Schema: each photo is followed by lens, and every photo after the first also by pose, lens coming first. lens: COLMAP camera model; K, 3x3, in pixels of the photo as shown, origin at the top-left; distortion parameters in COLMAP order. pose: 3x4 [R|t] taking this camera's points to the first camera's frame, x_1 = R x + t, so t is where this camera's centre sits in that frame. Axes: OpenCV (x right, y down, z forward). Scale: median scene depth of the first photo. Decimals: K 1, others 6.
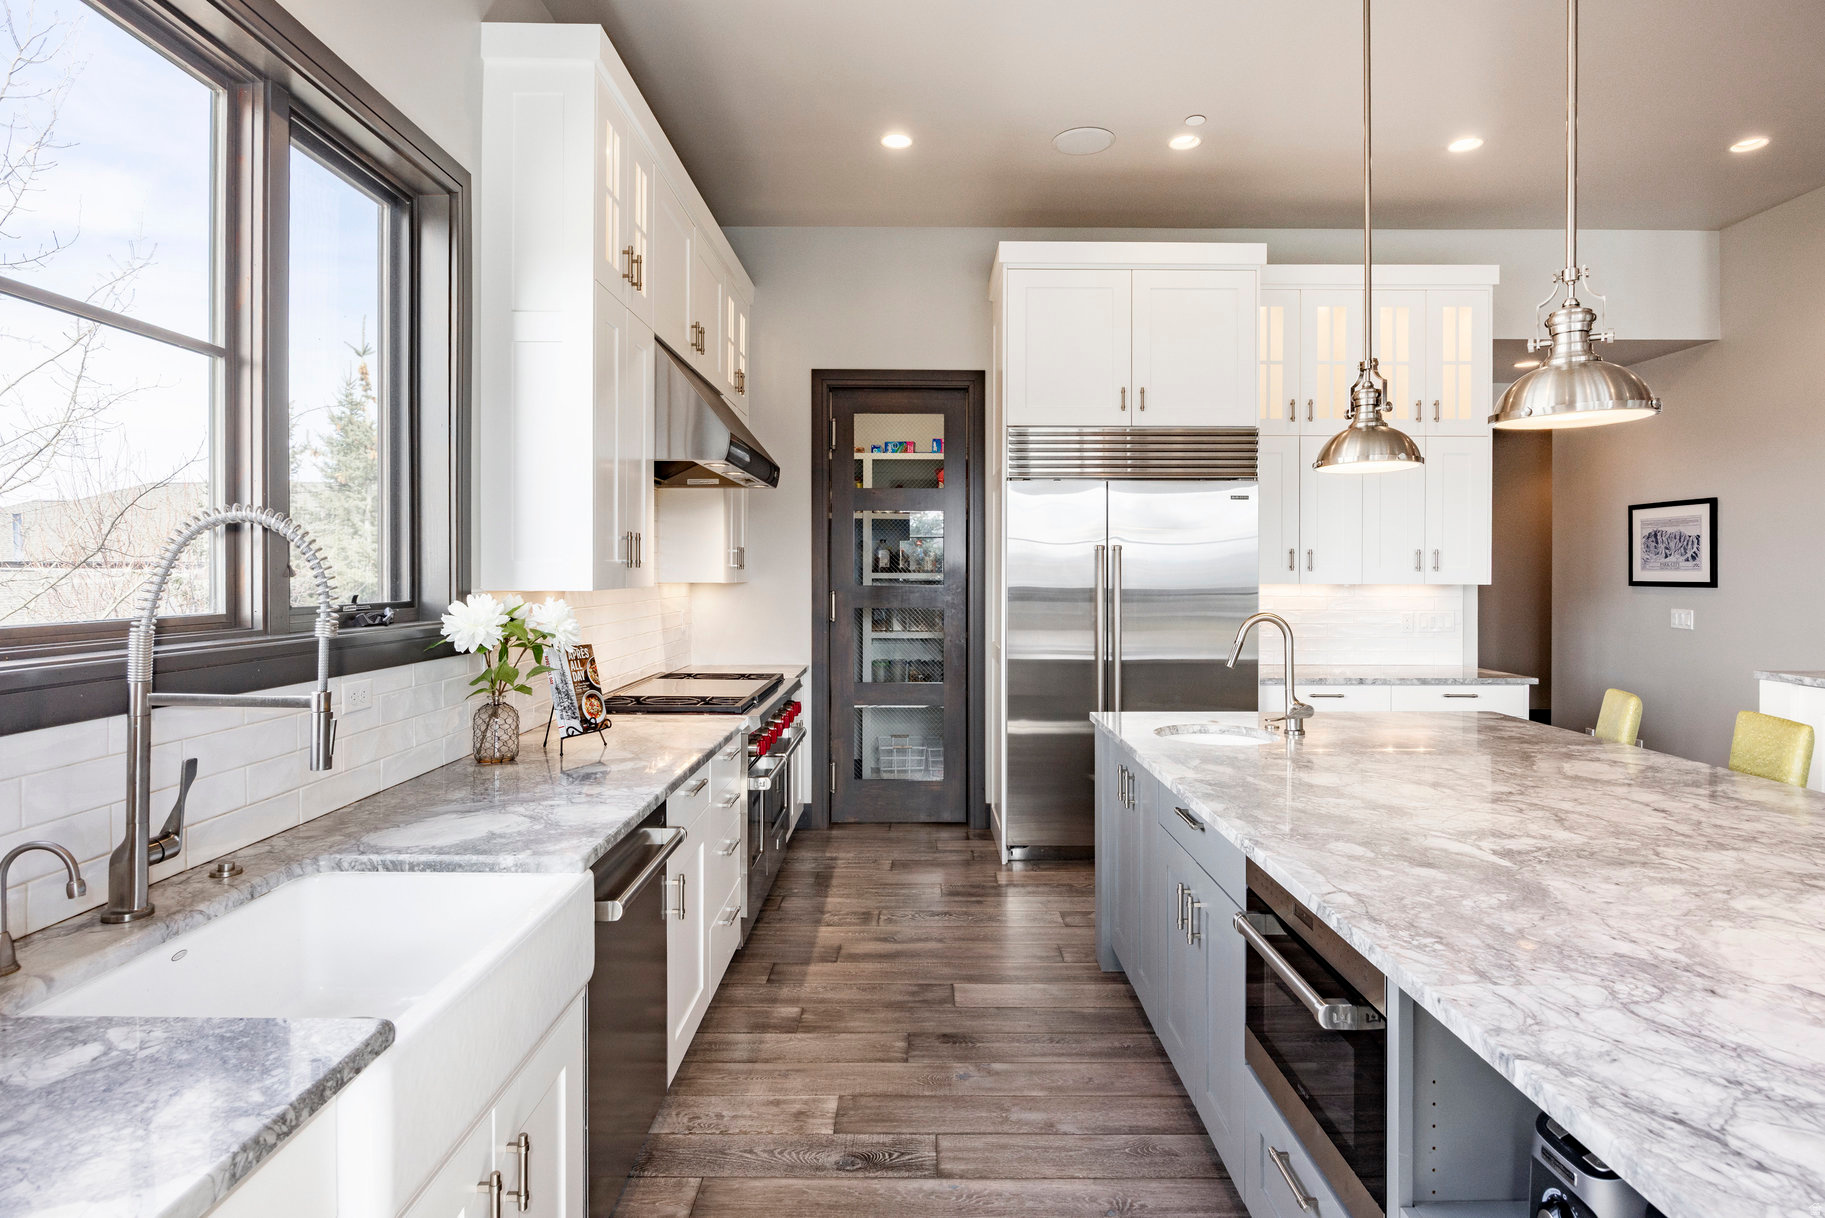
lens RADIAL K [[957.8, 0, 914.4], [0, 957.8, 585.3], [0, 0, 1]] dist [-0.001150, -0.000085]
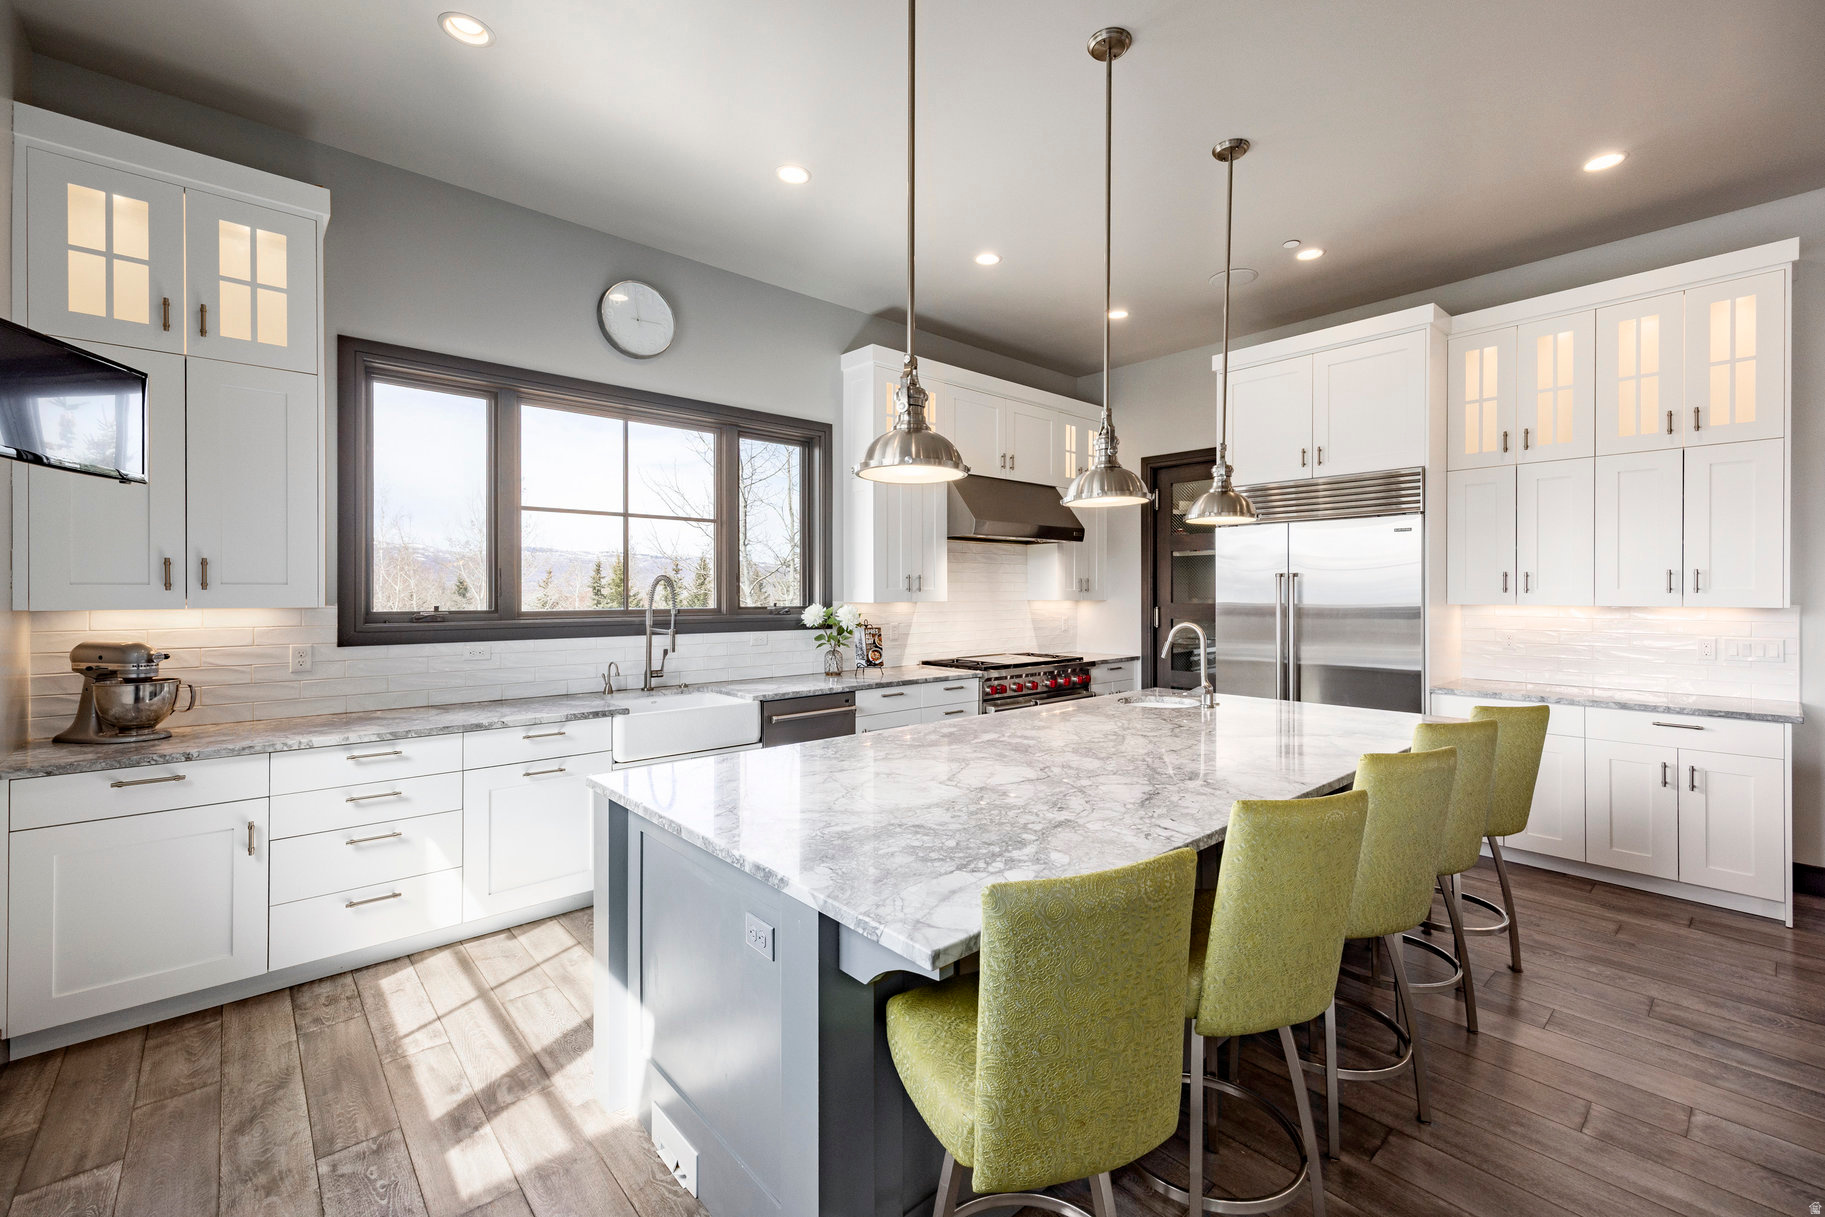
lens RADIAL K [[718.4, 0, 912.5], [0, 718.4, 608.5], [0, 0, 1]] dist [0.011760, -0.000158]
pose [[0.682843, 0.015859, -0.730393, 0.575691], [-0.009095, 0.999871, 0.013208, -0.002045], [0.730509, -0.002376, 0.682899, -0.034507]]
